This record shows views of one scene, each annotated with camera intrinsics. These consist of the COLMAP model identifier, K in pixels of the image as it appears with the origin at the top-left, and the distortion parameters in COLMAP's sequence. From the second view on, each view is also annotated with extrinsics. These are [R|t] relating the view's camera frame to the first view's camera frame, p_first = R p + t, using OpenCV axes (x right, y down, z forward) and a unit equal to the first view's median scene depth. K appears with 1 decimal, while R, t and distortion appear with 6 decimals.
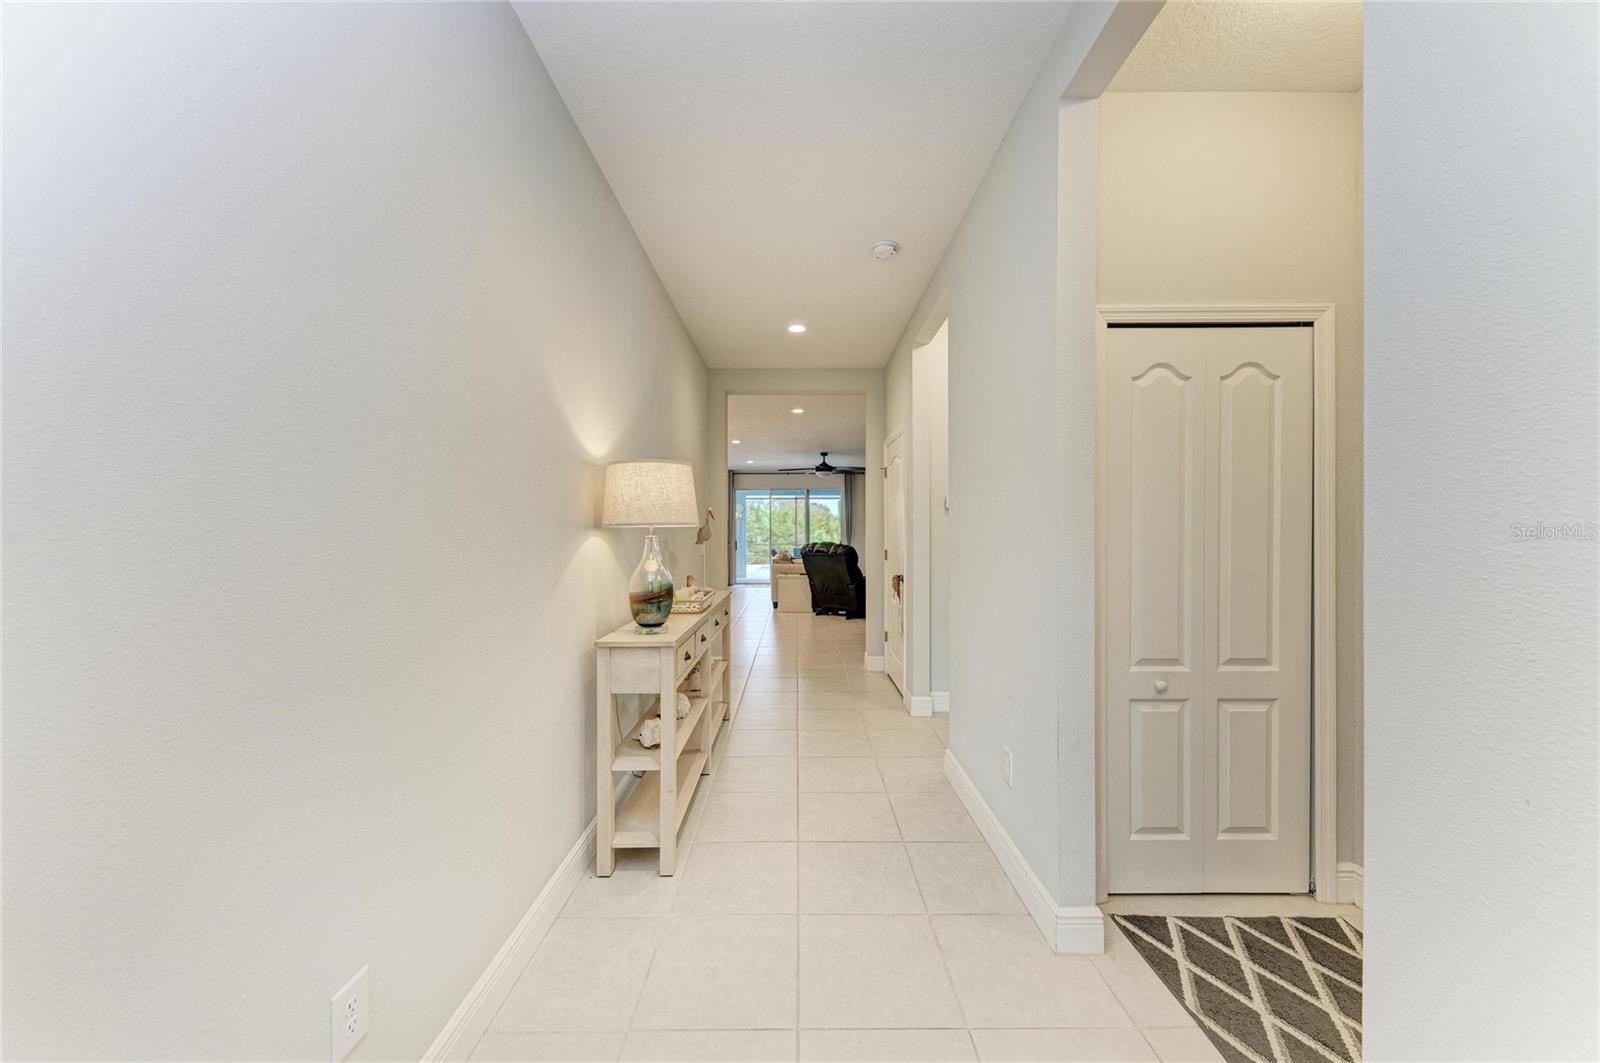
lens RADIAL K [[569.1, 0, 800.0], [0, 569.1, 531.5], [0, 0, 1]] dist [0.000945, 0.000045]
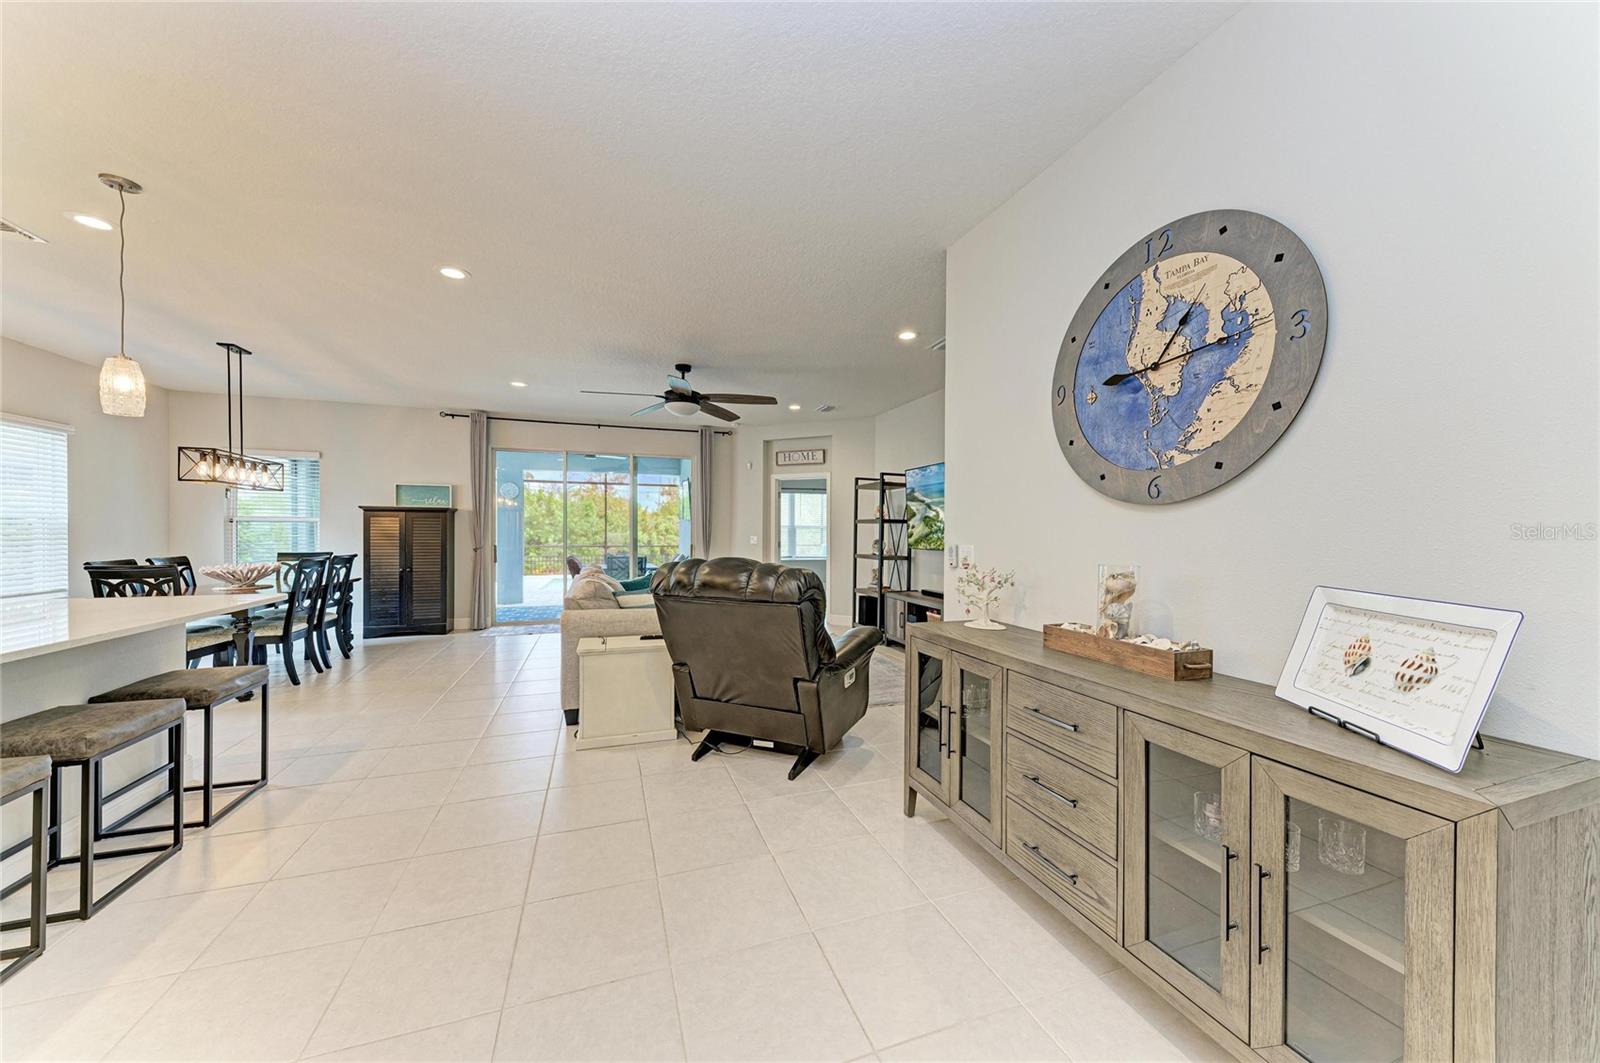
lens RADIAL K [[569.1, 0, 800.0], [0, 569.1, 531.5], [0, 0, 1]] dist [0.000945, 0.000045]
pose [[0.944479, 0.005057, 0.328533, -0.024397], [-0.006014, 0.999980, 0.001898, 0.001054], [-0.328517, -0.003769, 0.944490, 0.557469]]
